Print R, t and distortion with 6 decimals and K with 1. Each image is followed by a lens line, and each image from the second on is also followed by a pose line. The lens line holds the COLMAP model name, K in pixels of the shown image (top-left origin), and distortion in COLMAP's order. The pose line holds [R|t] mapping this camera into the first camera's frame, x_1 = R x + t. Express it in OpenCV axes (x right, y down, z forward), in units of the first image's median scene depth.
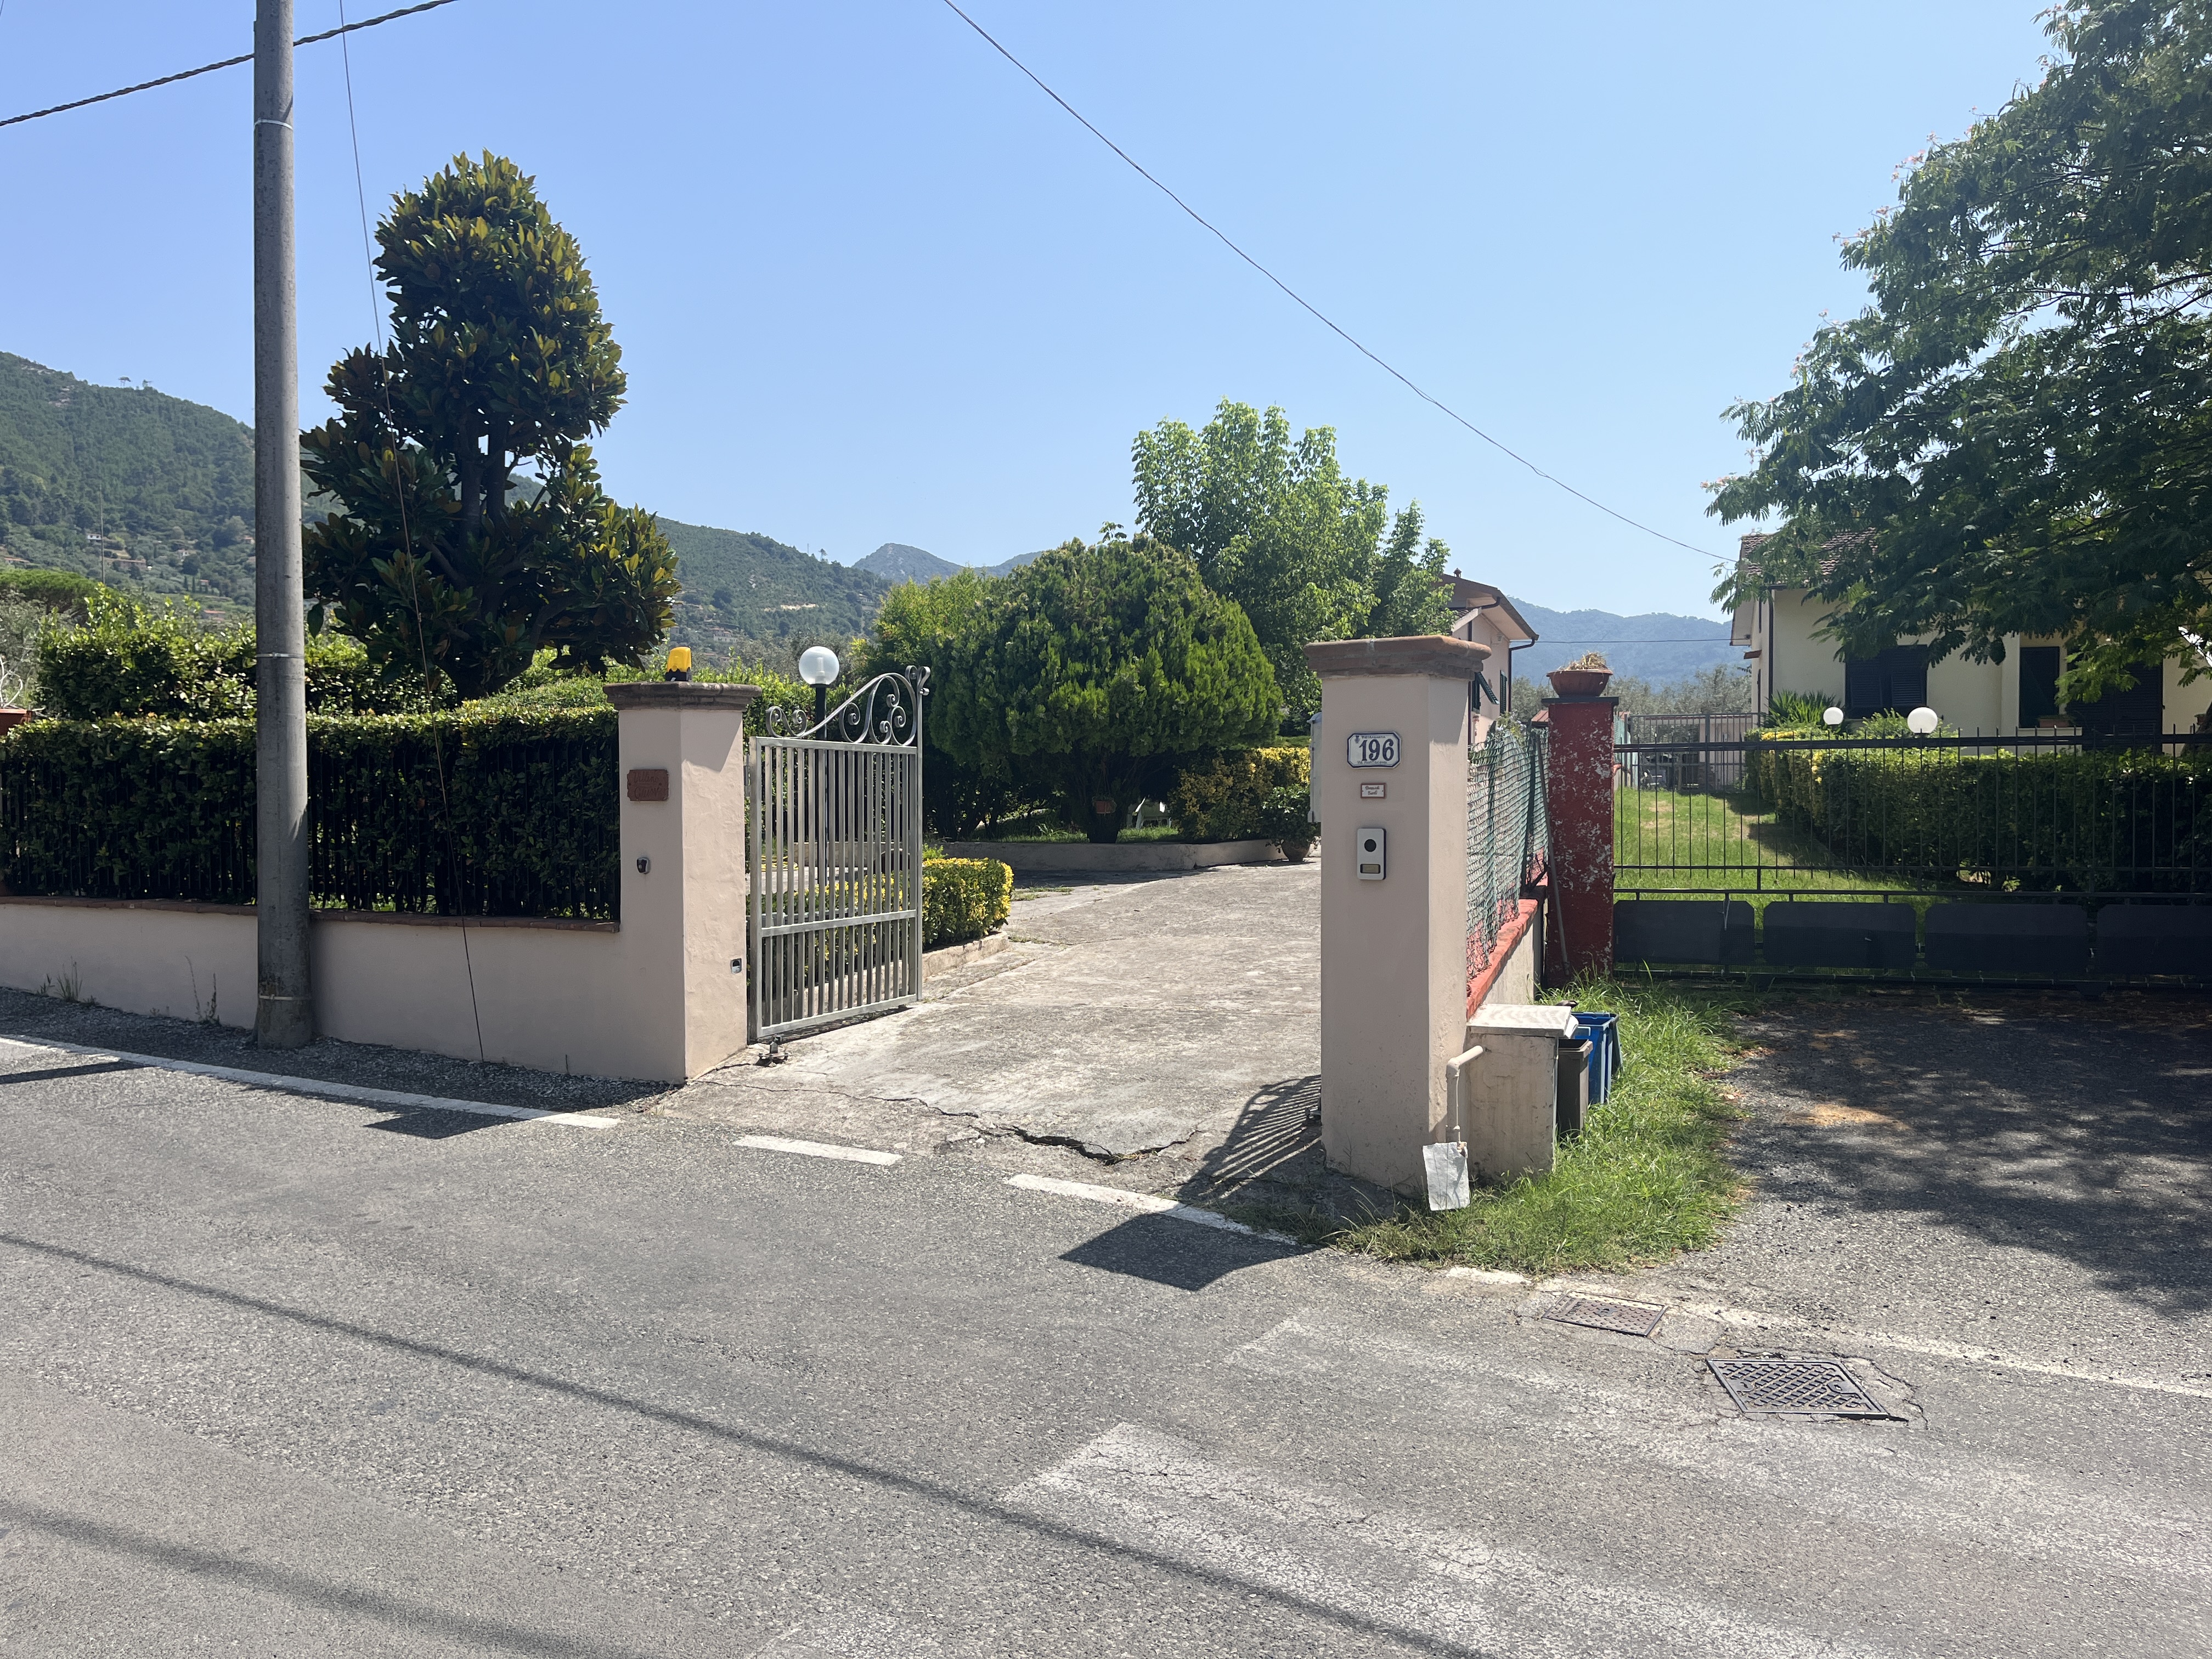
lens RADIAL K [[1685.0, 0, 1107.7], [0, 1685.0, 821.6], [0, 0, 1]] dist [0.087908, -0.008086]
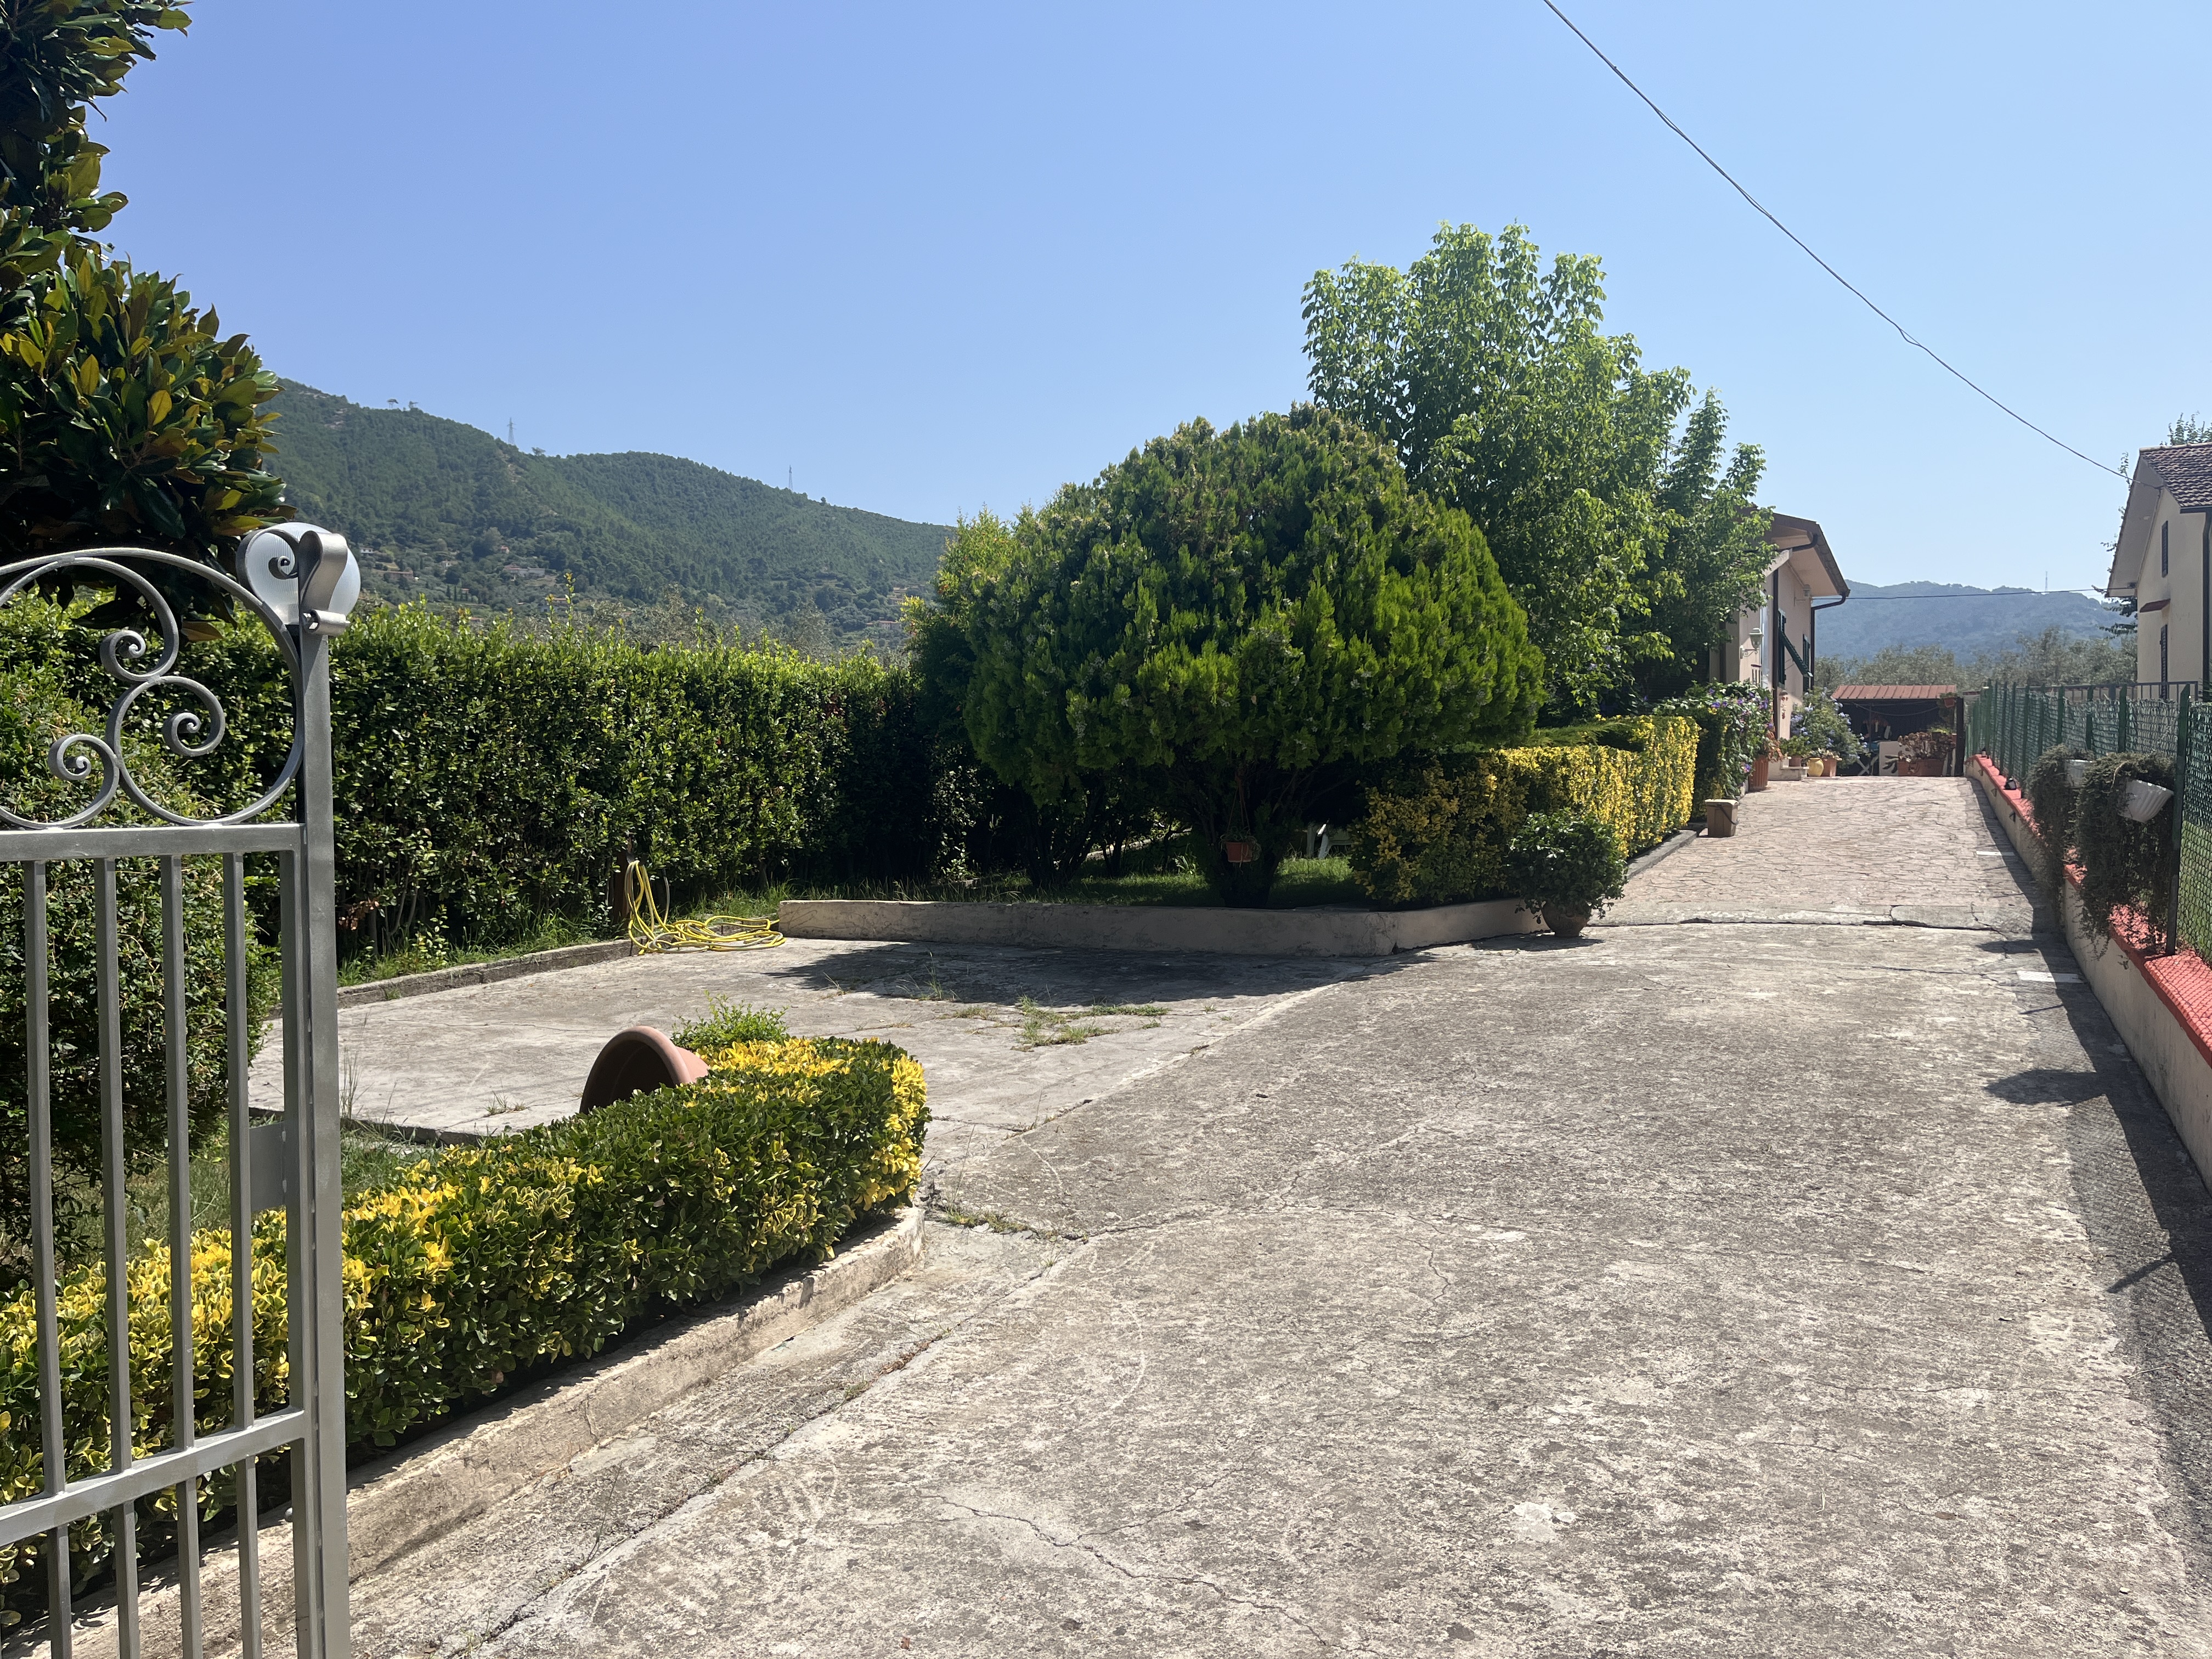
lens RADIAL K [[1685.0, 0, 1097.9], [0, 1685.0, 830.5], [0, 0, 1]] dist [0.087908, -0.008086]
pose [[0.990876, -0.007163, -0.134586, 0.028559], [0.008845, 0.999890, 0.011907, -0.023888], [0.134486, -0.012989, 0.990830, 0.391643]]
